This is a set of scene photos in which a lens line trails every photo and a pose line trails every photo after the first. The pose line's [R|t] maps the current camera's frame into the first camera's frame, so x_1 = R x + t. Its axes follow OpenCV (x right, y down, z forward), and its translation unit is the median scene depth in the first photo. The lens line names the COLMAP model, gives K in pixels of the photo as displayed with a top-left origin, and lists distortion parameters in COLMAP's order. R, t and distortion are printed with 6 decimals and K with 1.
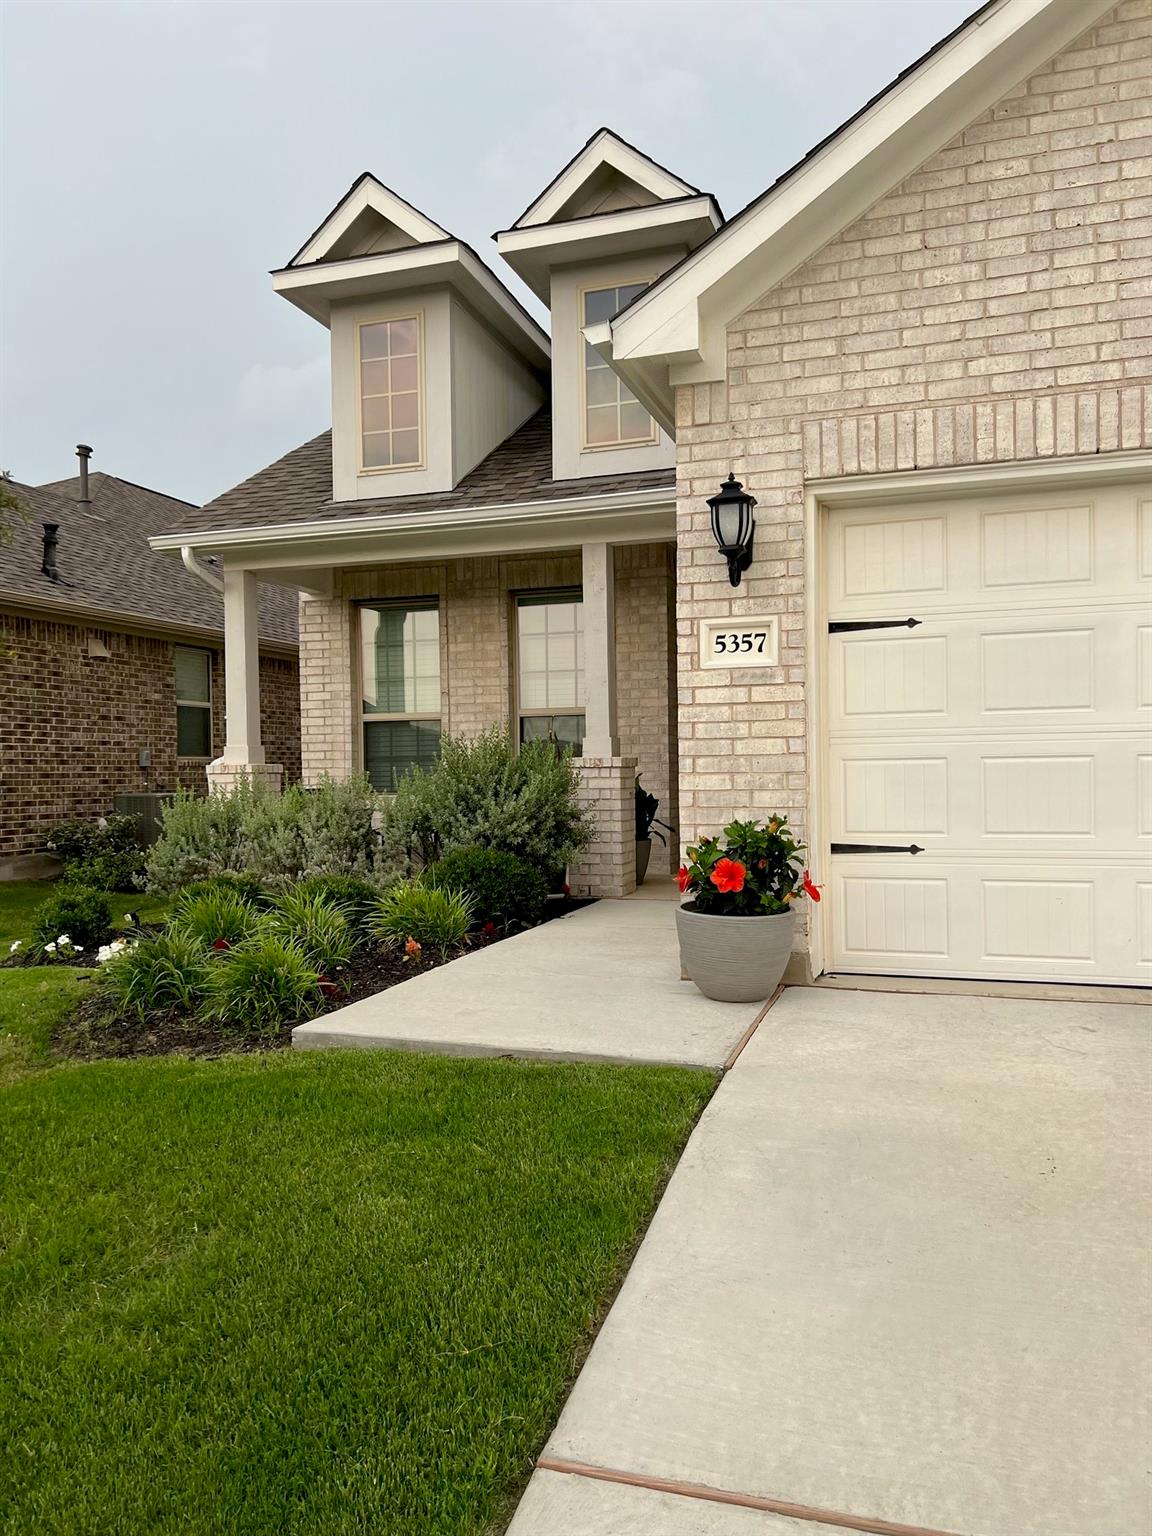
lens RADIAL K [[1161.6, 0, 570.6], [0, 1161.6, 777.1], [0, 0, 1]] dist [0.042109, -0.050365]
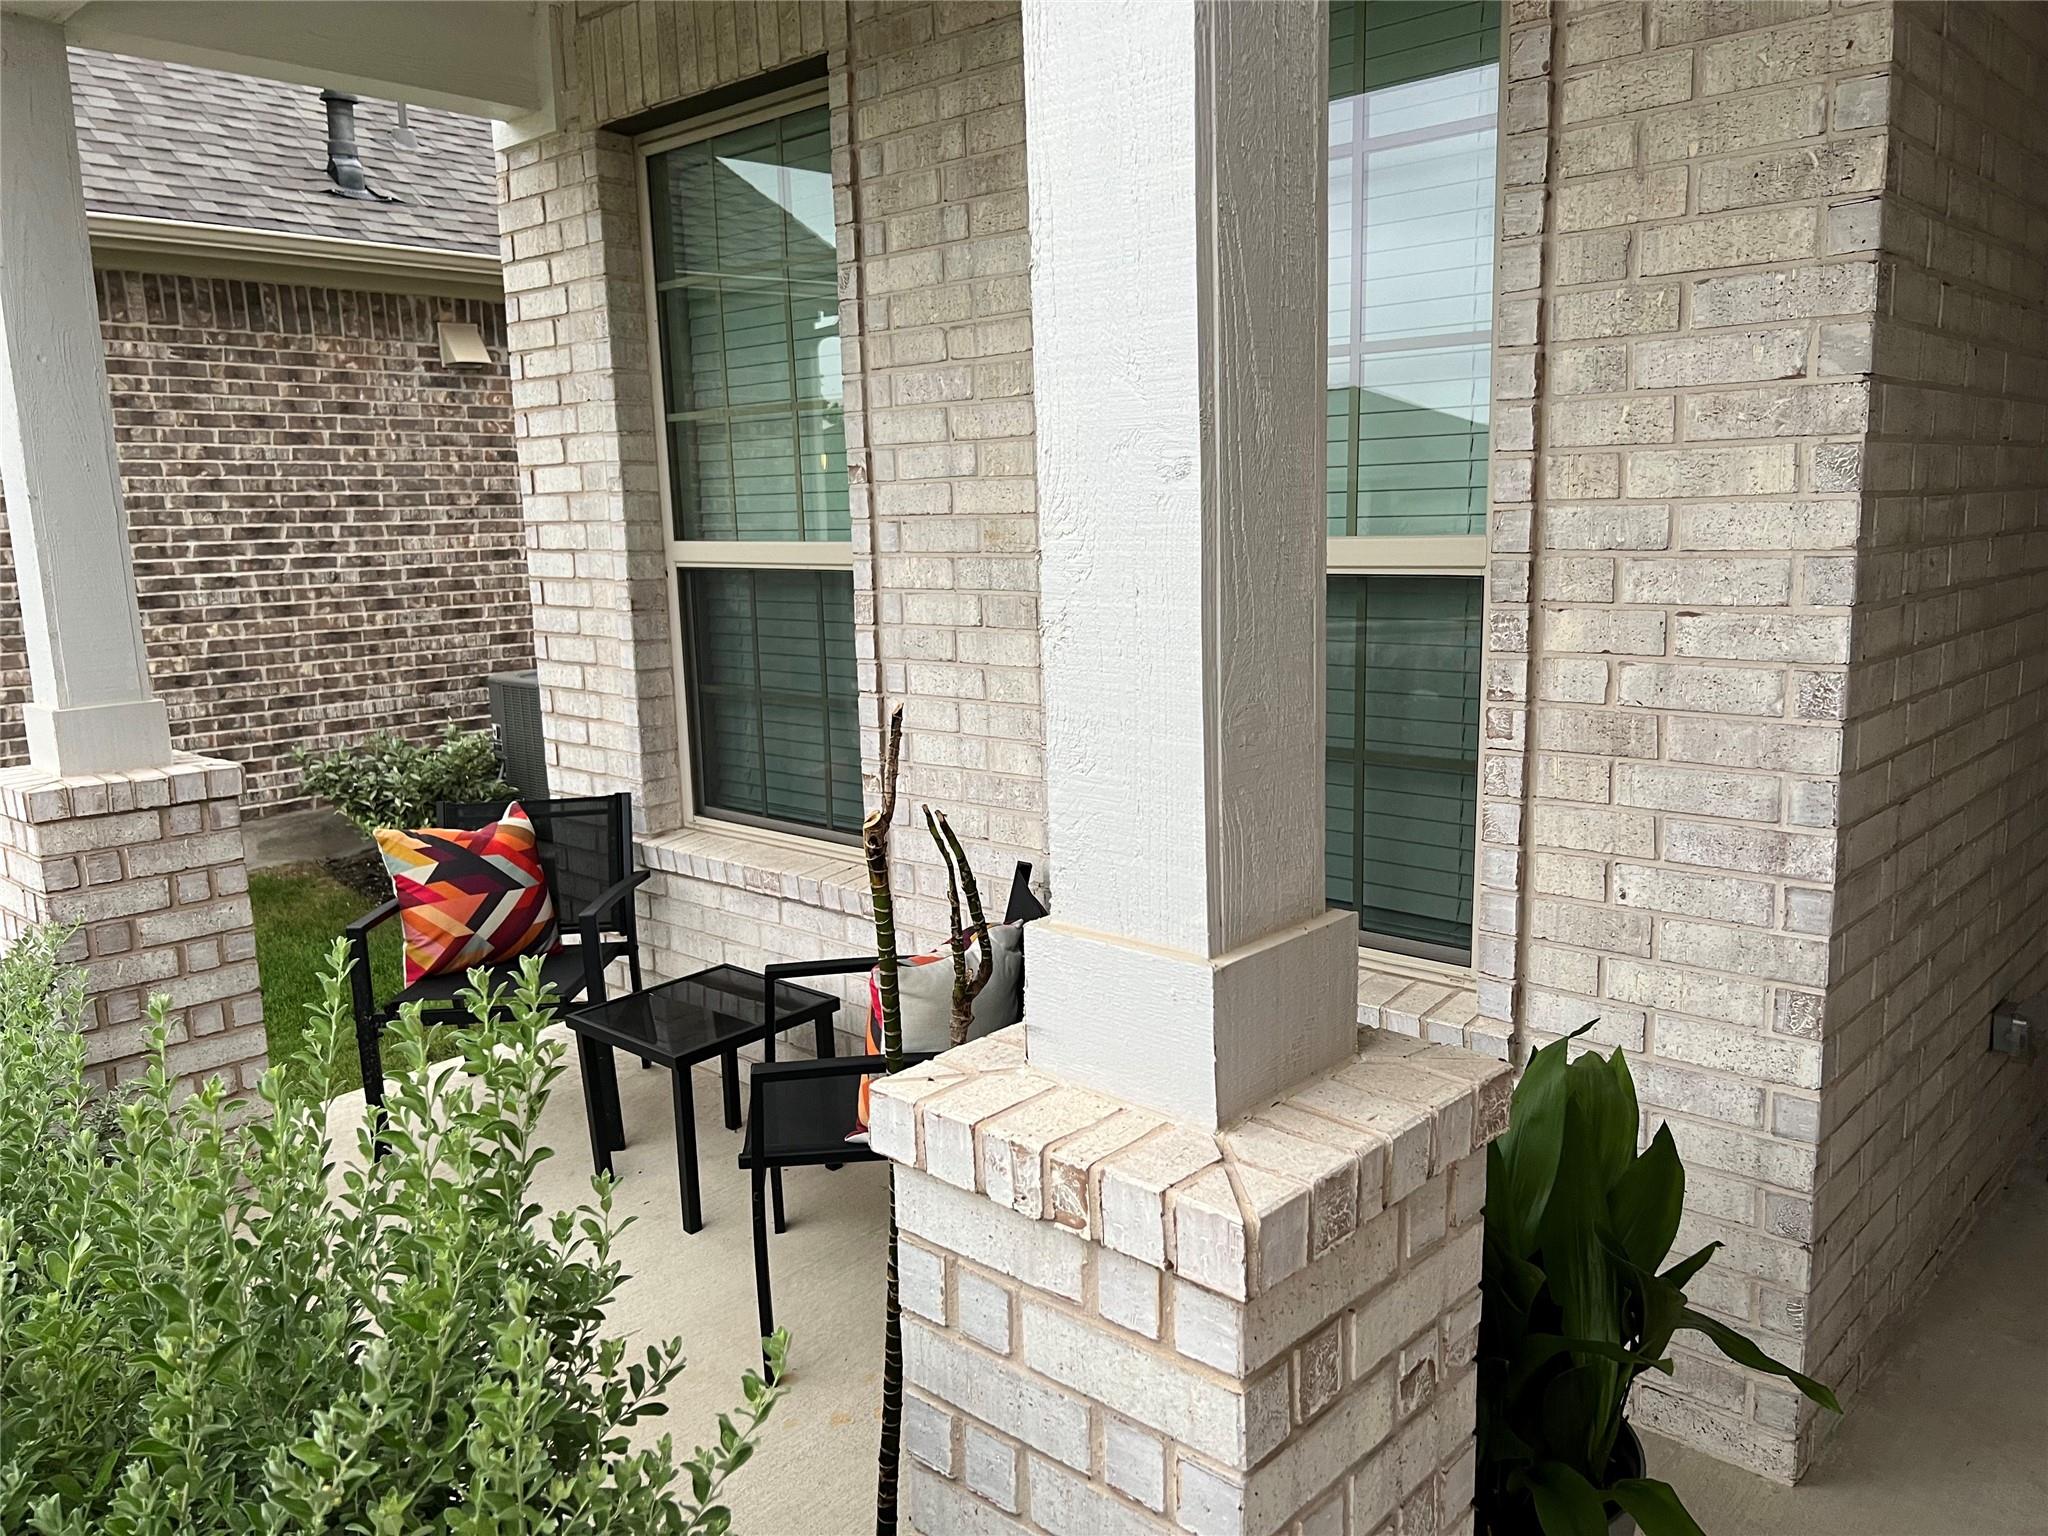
lens RADIAL K [[1548.8, 0, 1037.7], [0, 1548.8, 787.5], [0, 0, 1]] dist [0.042109, -0.050365]
pose [[0.919009, 0.059542, -0.389715, 0.076376], [0.012734, 0.983530, 0.180295, -0.080803], [0.394032, -0.170655, 0.903115, 0.875185]]
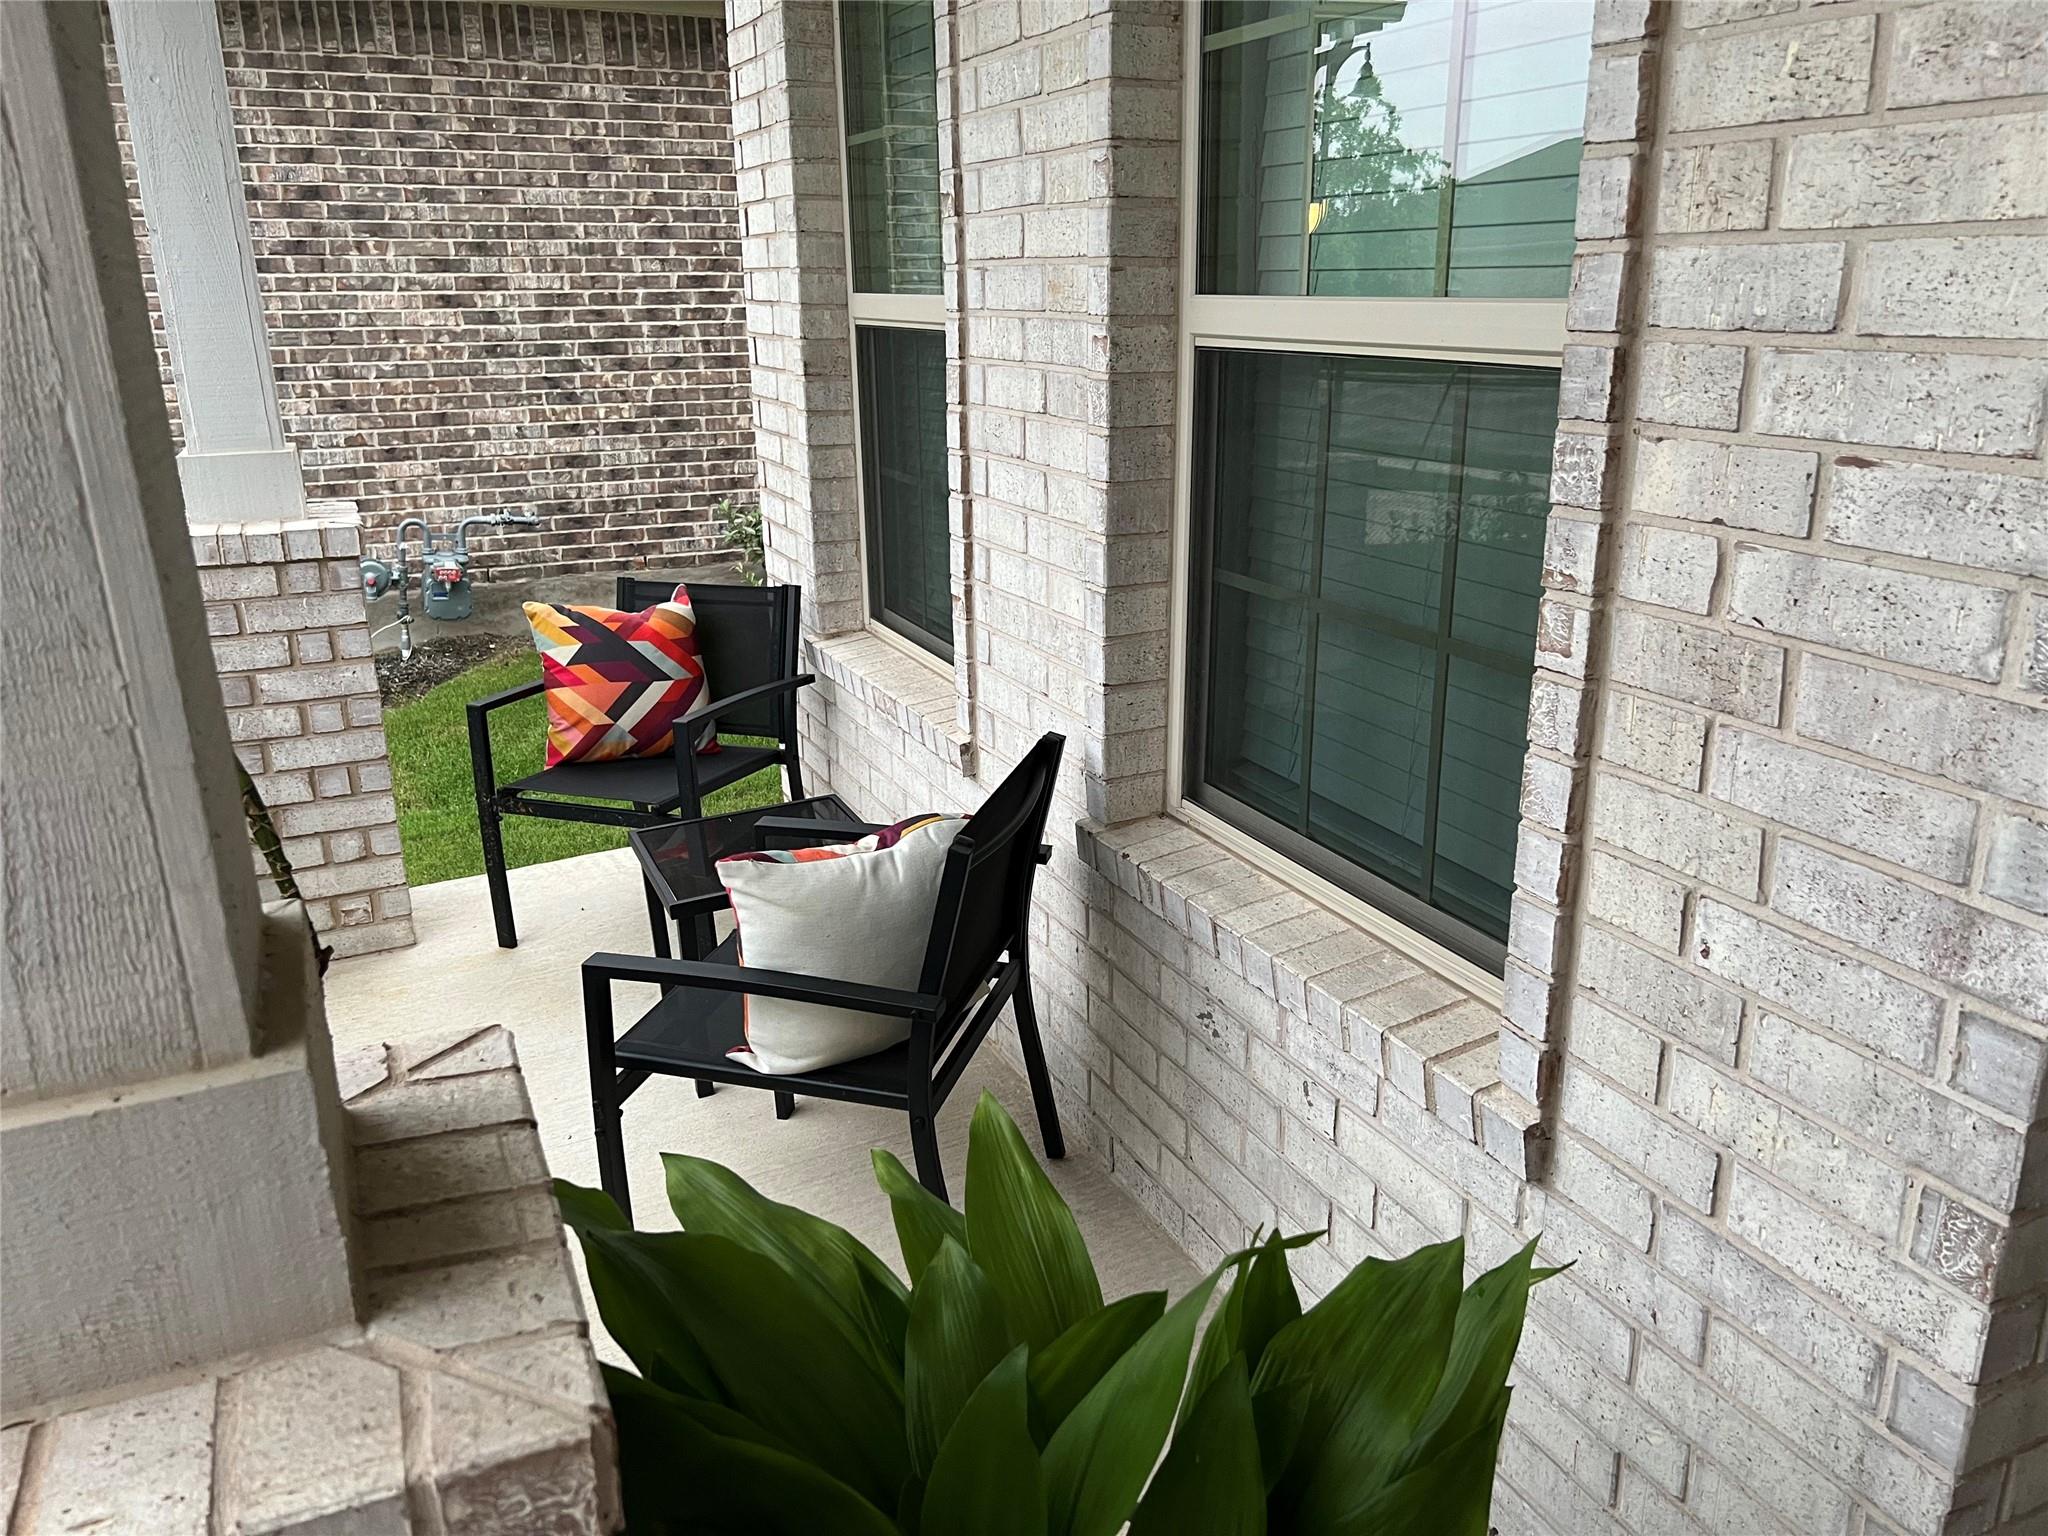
lens RADIAL K [[1548.8, 0, 1031.5], [0, 1548.8, 772.6], [0, 0, 1]] dist [0.042109, -0.050365]
pose [[0.695008, 0.222319, -0.683767, 0.124112], [-0.000117, 0.951030, 0.309097, -0.076926], [0.719002, -0.214745, 0.661000, 1.019165]]
